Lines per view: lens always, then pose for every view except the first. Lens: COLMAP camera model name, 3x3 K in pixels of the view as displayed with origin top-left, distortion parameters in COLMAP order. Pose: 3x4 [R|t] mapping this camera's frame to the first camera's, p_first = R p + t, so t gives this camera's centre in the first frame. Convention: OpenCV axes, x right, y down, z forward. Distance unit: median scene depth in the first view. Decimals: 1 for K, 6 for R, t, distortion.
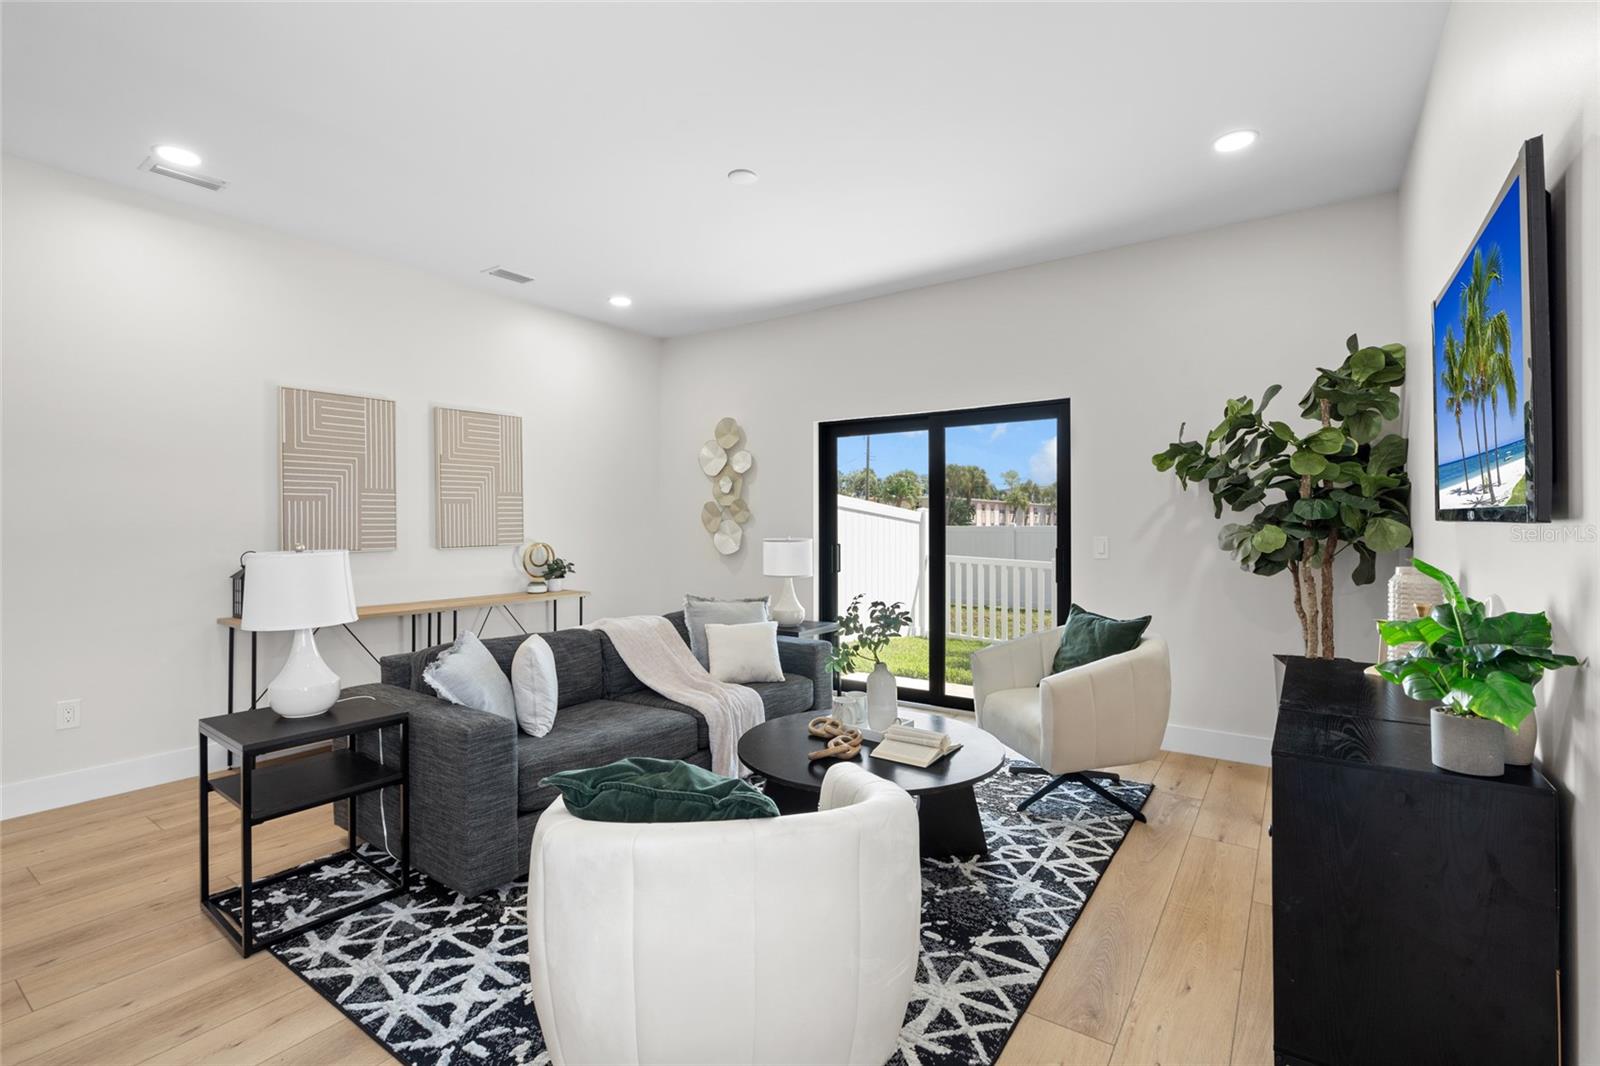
lens RADIAL K [[723.7, 0, 795.6], [0, 723.7, 523.5], [0, 0, 1]] dist [-0.006512, 0.000368]
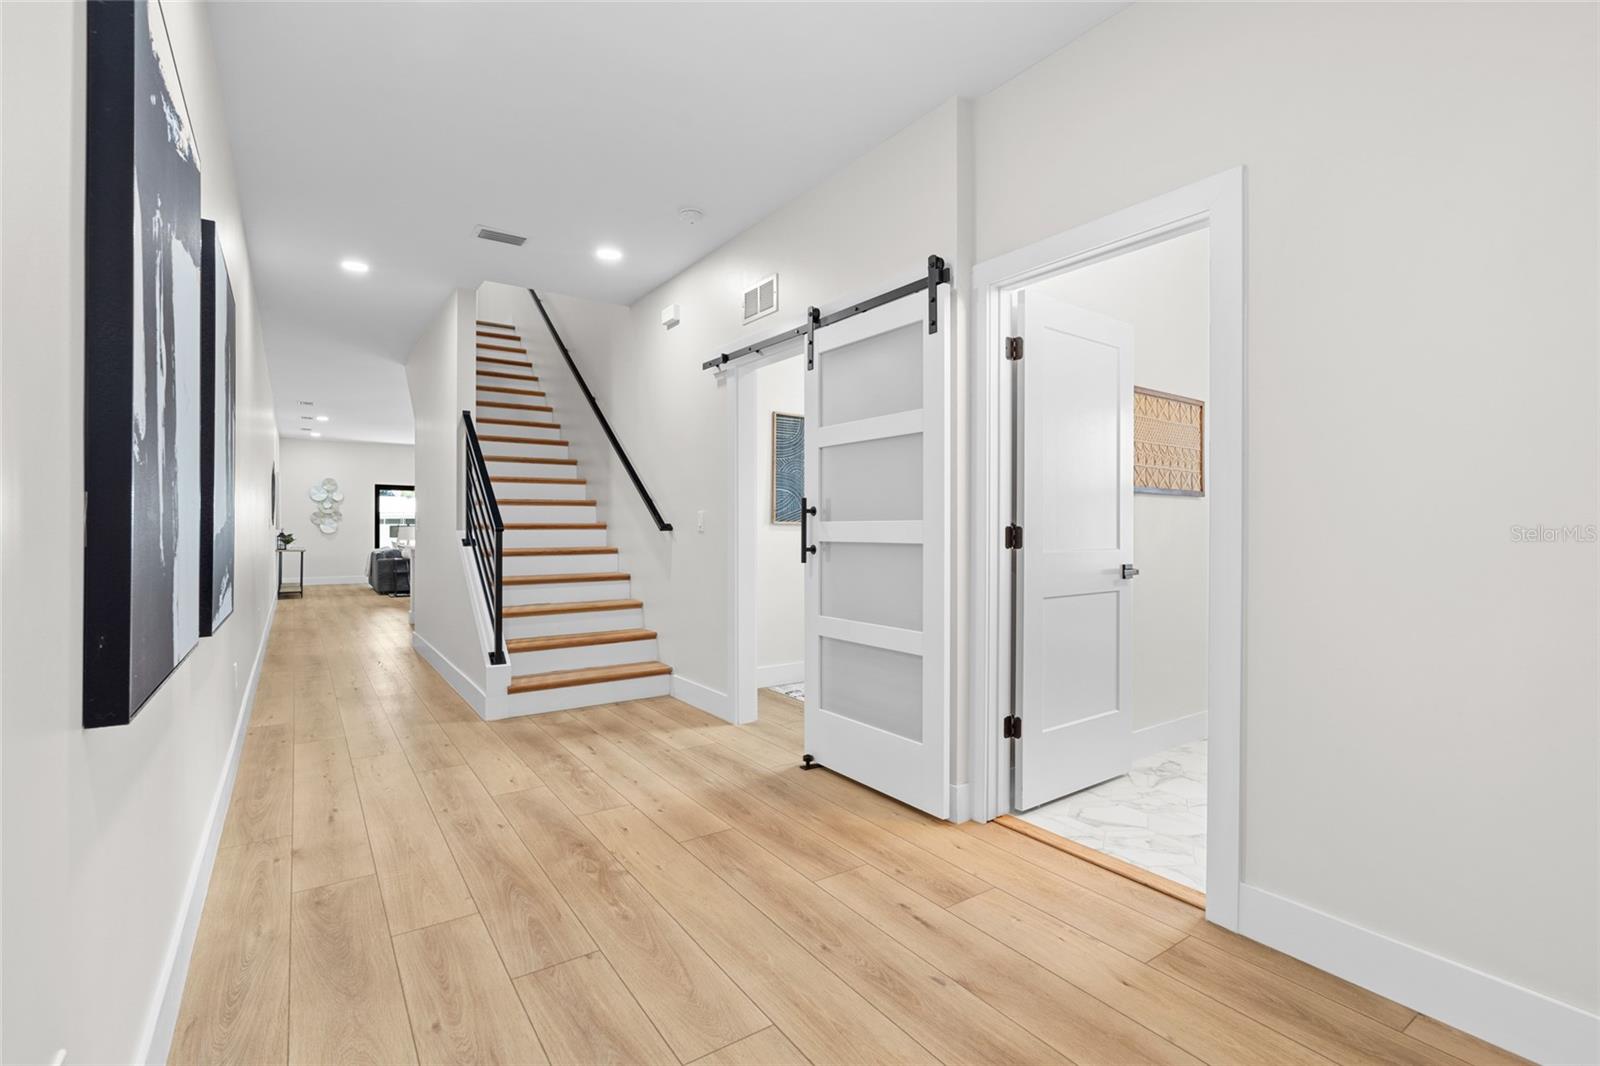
lens RADIAL K [[723.7, 0, 795.6], [0, 723.7, 523.5], [0, 0, 1]] dist [-0.006512, 0.000368]
pose [[0.347066, 0.005687, 0.937823, -3.234838], [-0.002362, 0.999984, -0.005190, 0.032911], [-0.937838, -0.000414, 0.347074, -2.359903]]
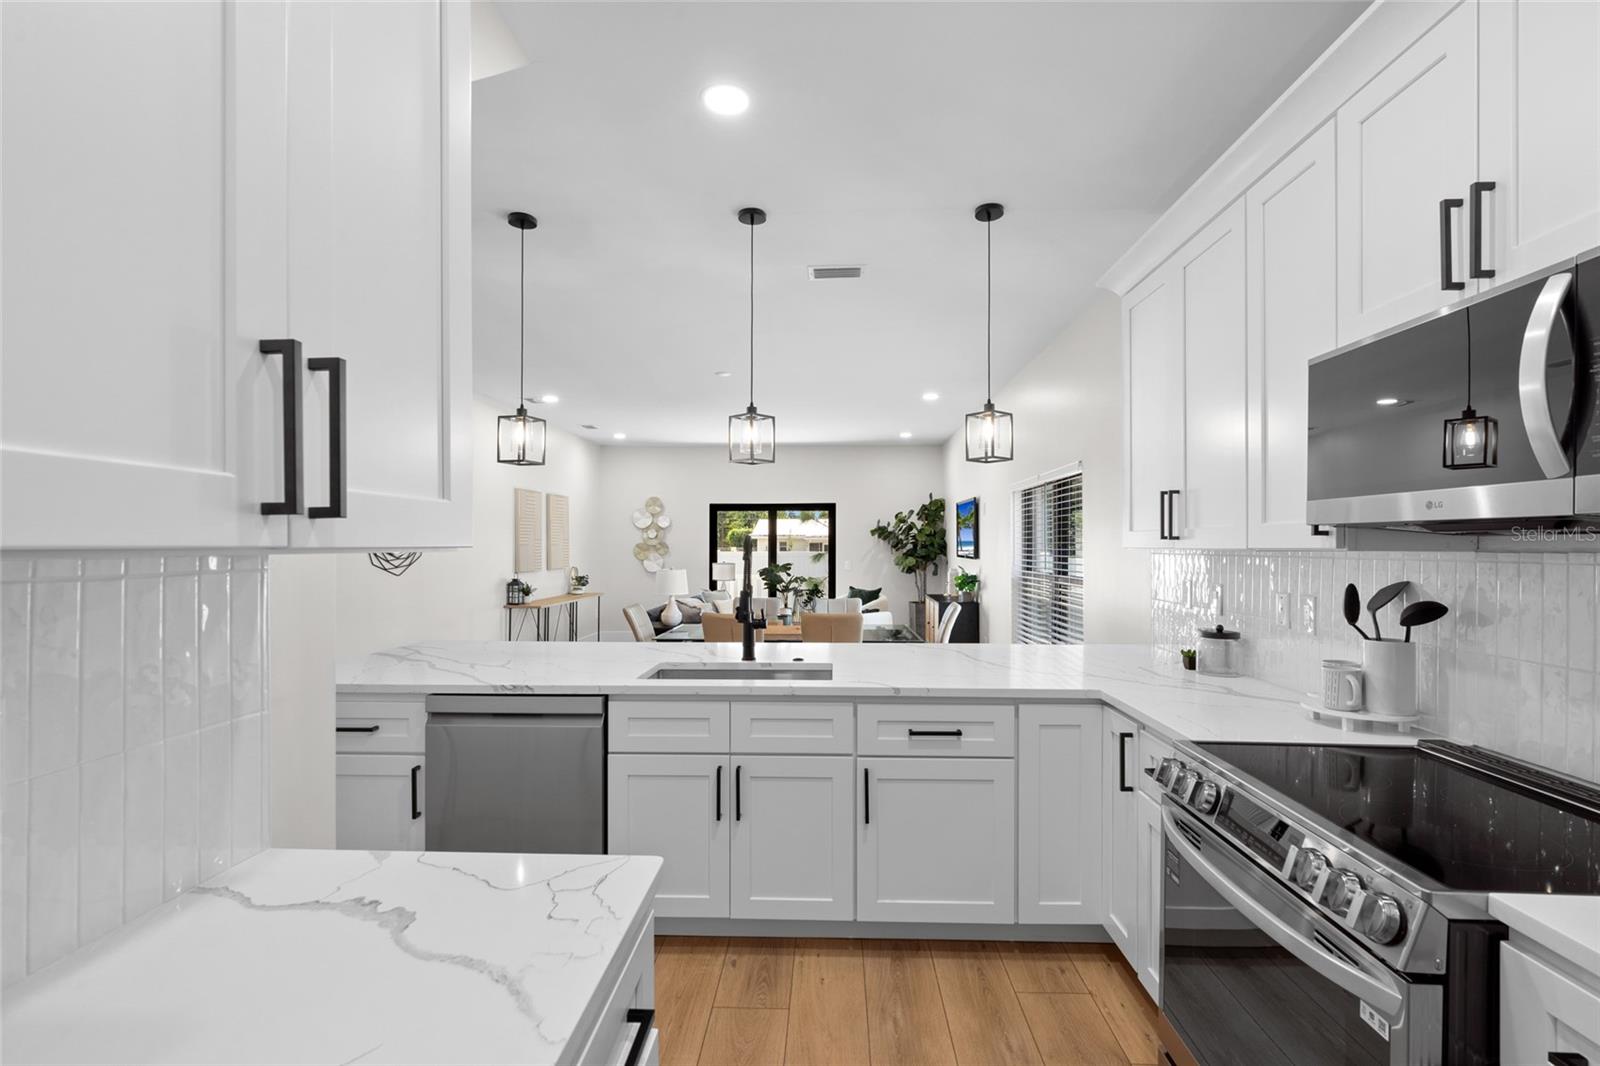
lens RADIAL K [[730.2, 0, 803.6], [0, 730.2, 537.6], [0, 0, 1]] dist [-0.014148, 0.000080]
pose [[0.842320, 0.008531, 0.538911, -1.331465], [-0.002650, 0.999928, -0.011688, -0.040387], [-0.538972, 0.008417, 0.842282, -1.294483]]
